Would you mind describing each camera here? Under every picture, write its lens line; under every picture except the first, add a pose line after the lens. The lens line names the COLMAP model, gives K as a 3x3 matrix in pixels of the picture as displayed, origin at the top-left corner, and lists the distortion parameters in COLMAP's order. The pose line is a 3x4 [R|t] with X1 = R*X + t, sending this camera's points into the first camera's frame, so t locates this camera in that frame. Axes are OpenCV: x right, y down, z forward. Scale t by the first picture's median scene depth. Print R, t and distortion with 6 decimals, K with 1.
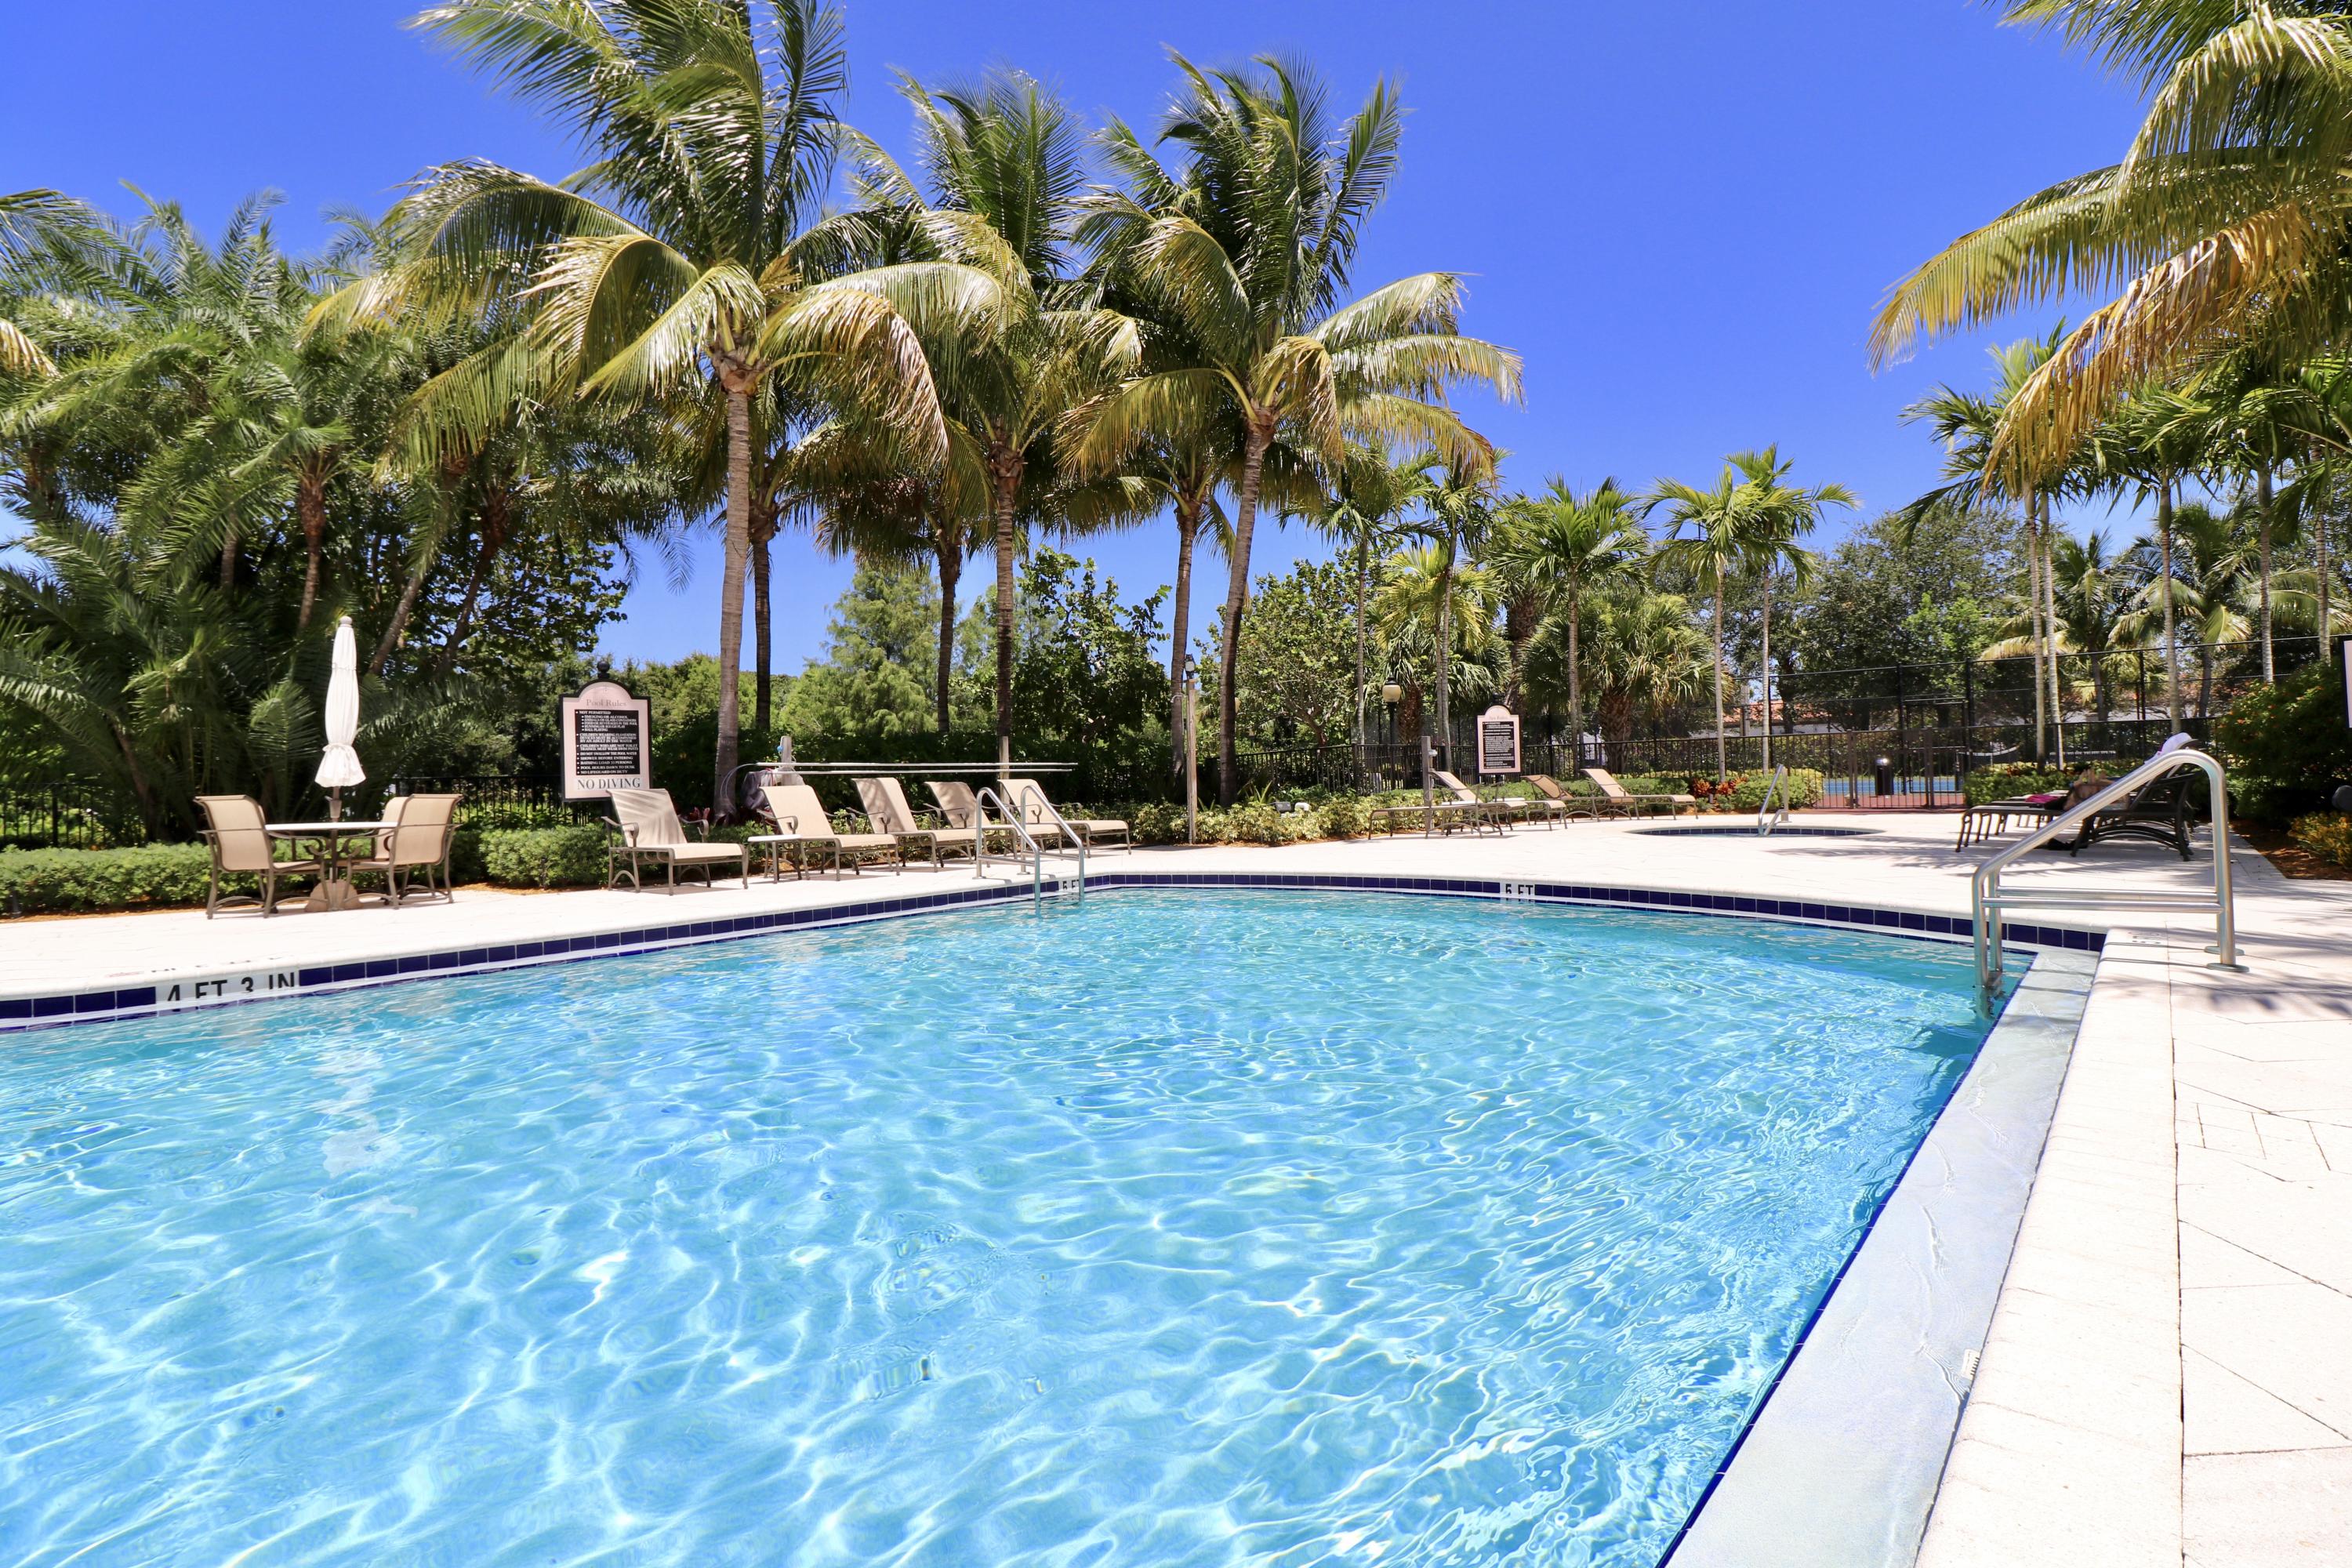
lens RADIAL K [[1104.7, 0, 1186.3], [0, 1104.7, 761.4], [0, 0, 1]] dist [-0.004677, -0.000037]
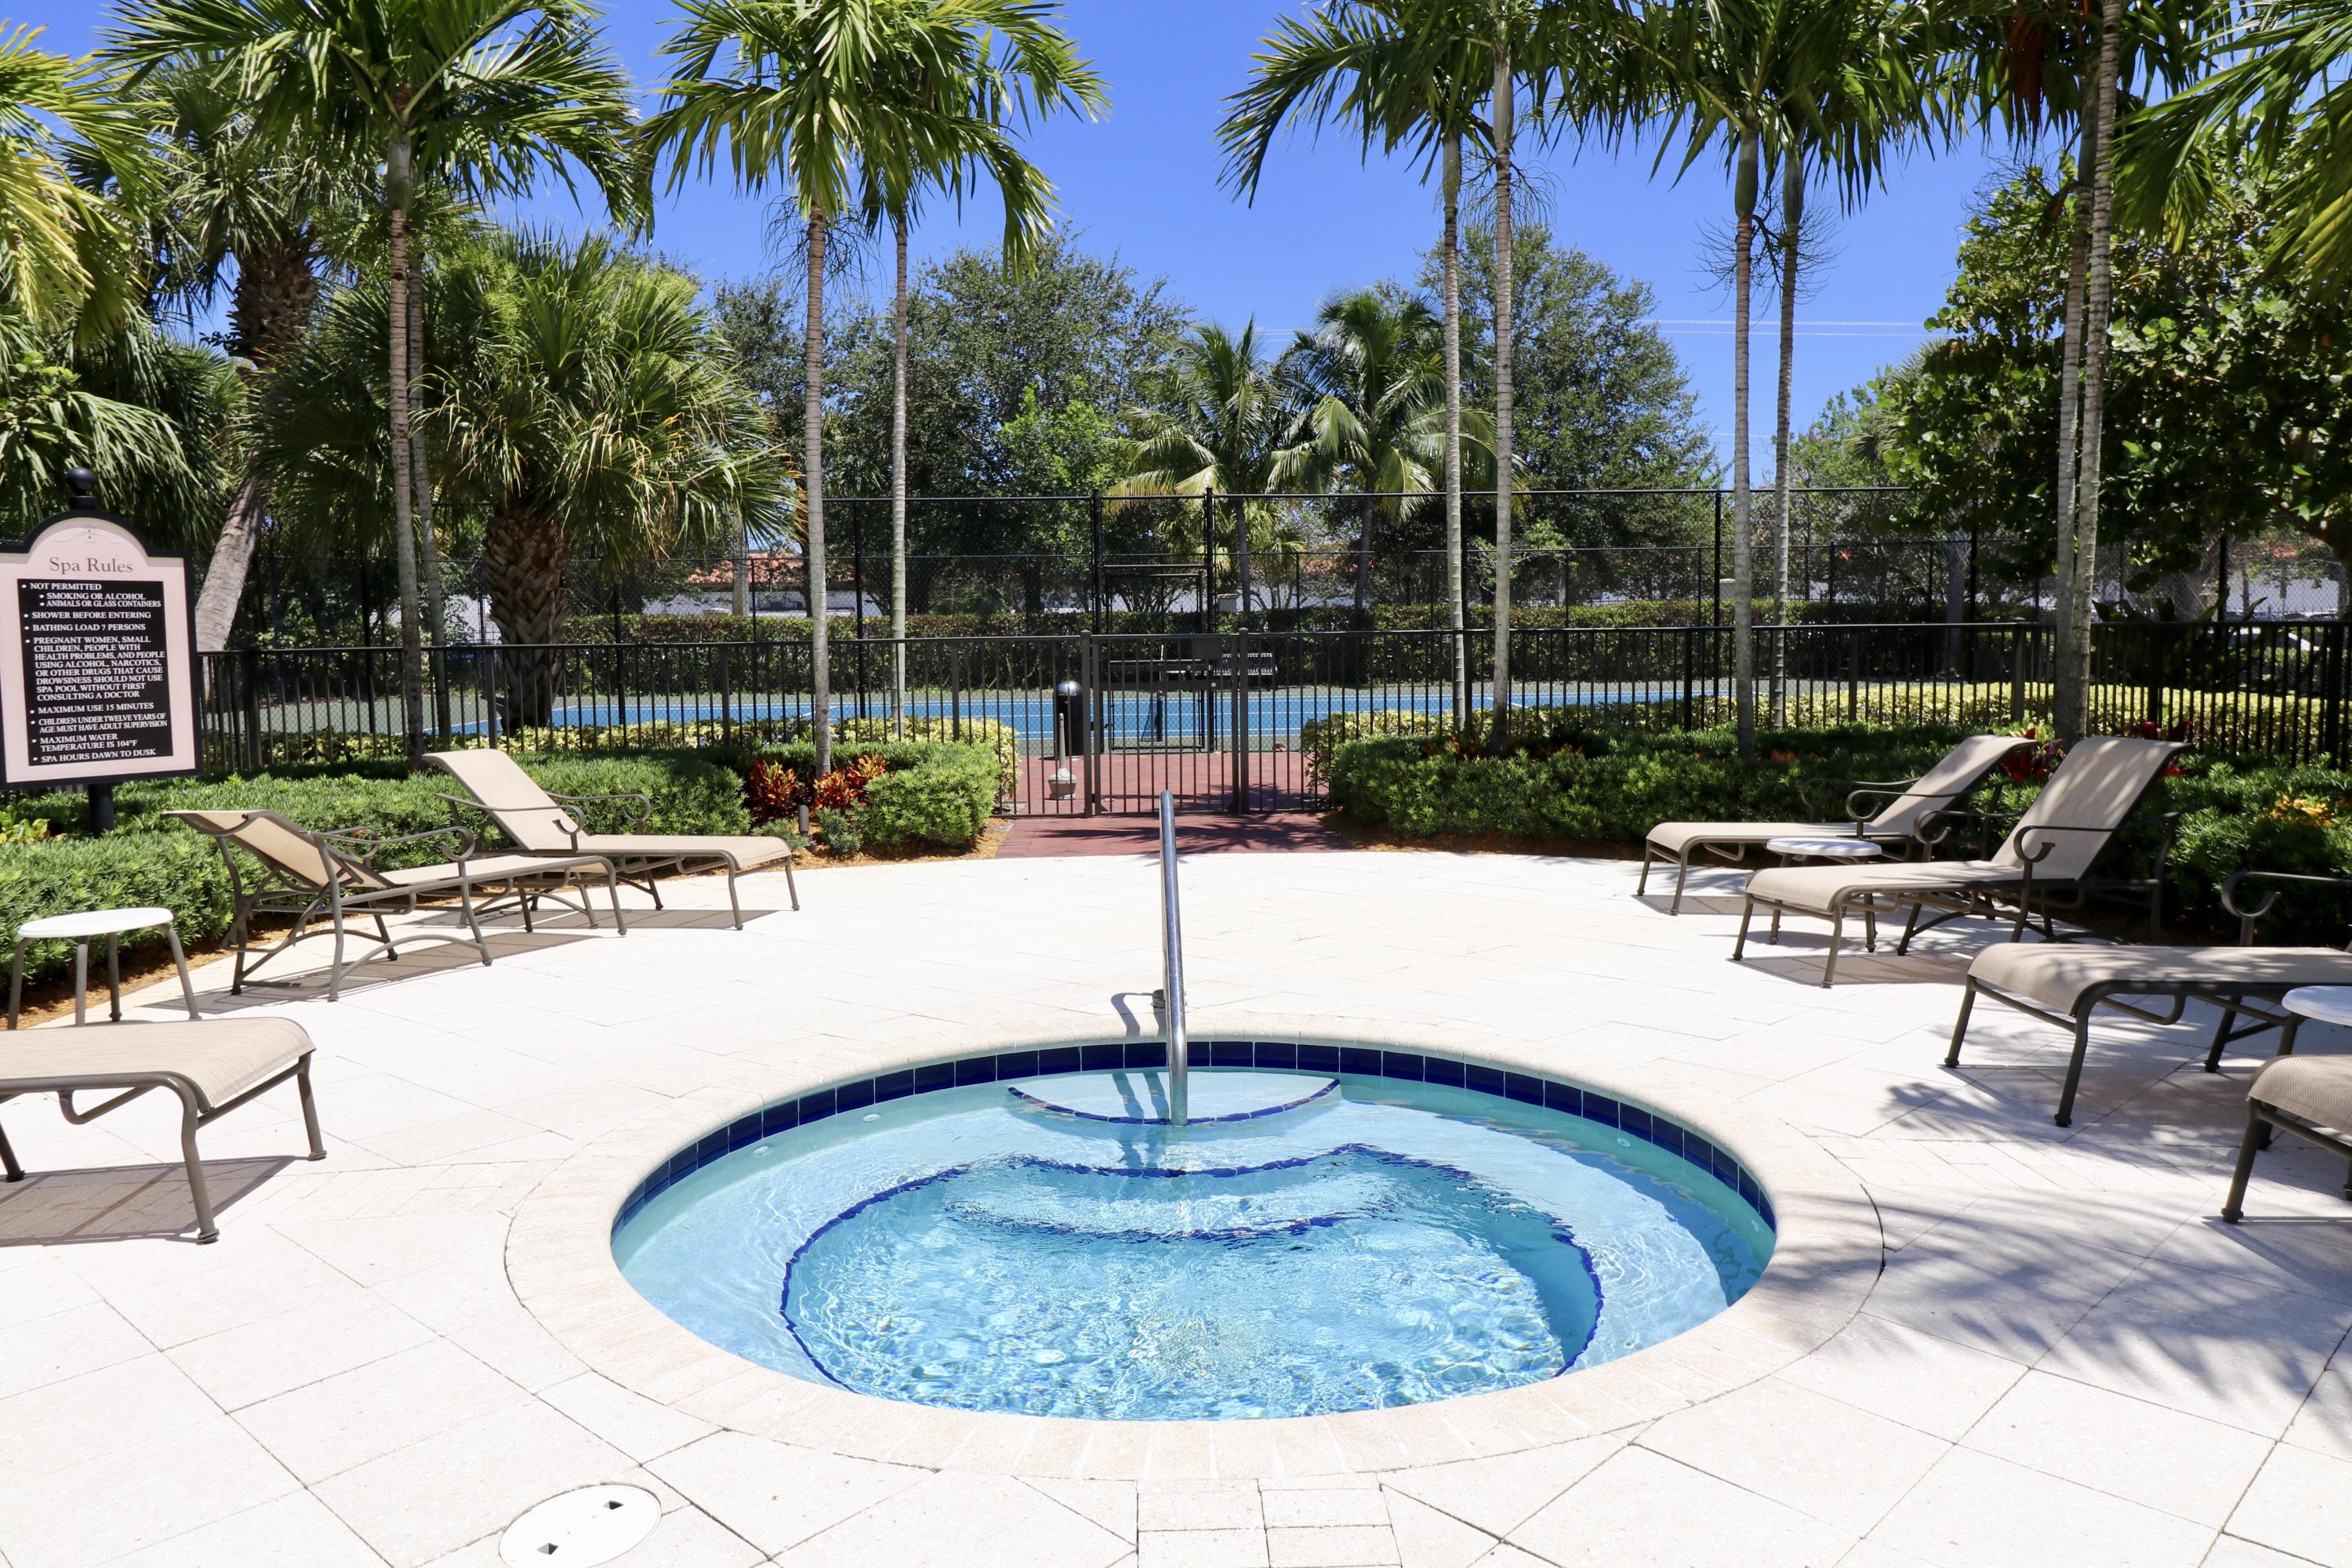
lens RADIAL K [[1638.4, 0, 1178.0], [0, 1638.4, 760.0], [0, 0, 1]] dist [0.004587, -0.001612]
pose [[0.726779, -0.036208, 0.685917, 0.122367], [-0.017959, 0.997266, 0.071673, -0.015864], [-0.686637, -0.064409, 0.724142, 0.329472]]
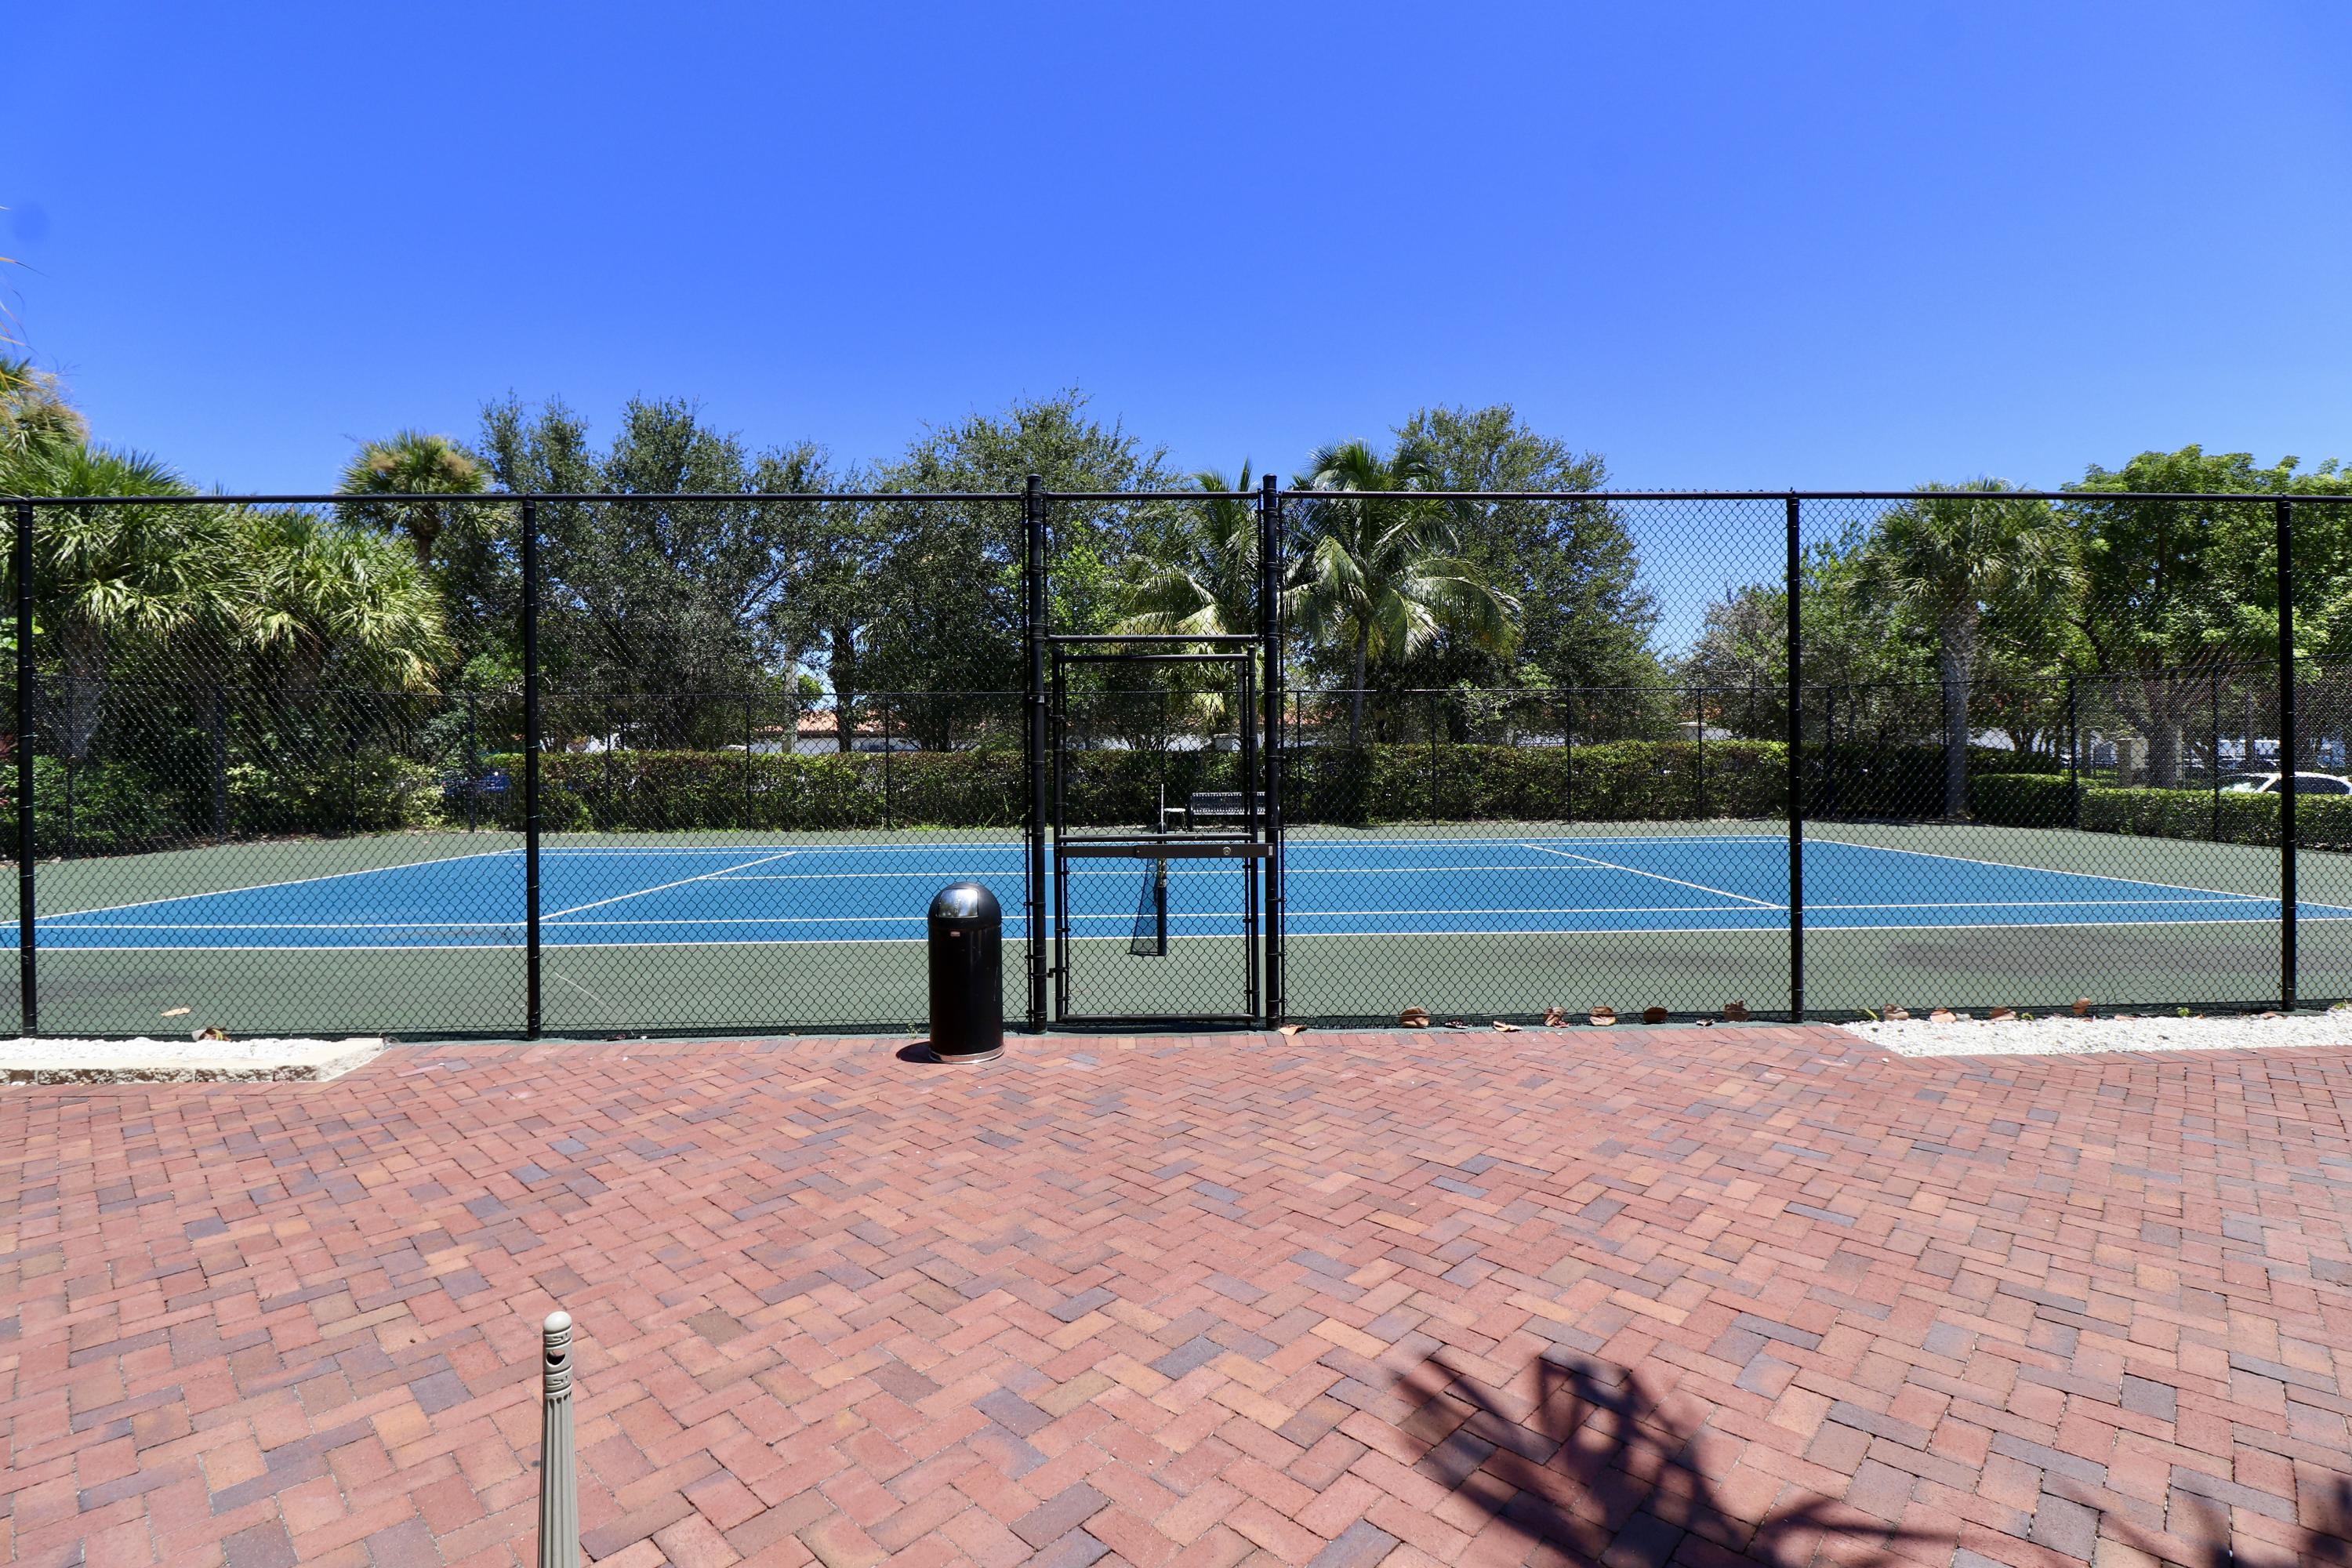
lens RADIAL K [[1104.7, 0, 1170.5], [0, 1104.7, 777.8], [0, 0, 1]] dist [-0.004677, -0.000037]
pose [[0.727411, 0.014278, 0.686054, 0.359363], [-0.023126, 0.999726, 0.003714, -0.020100], [-0.685813, -0.018567, 0.727541, 0.585224]]
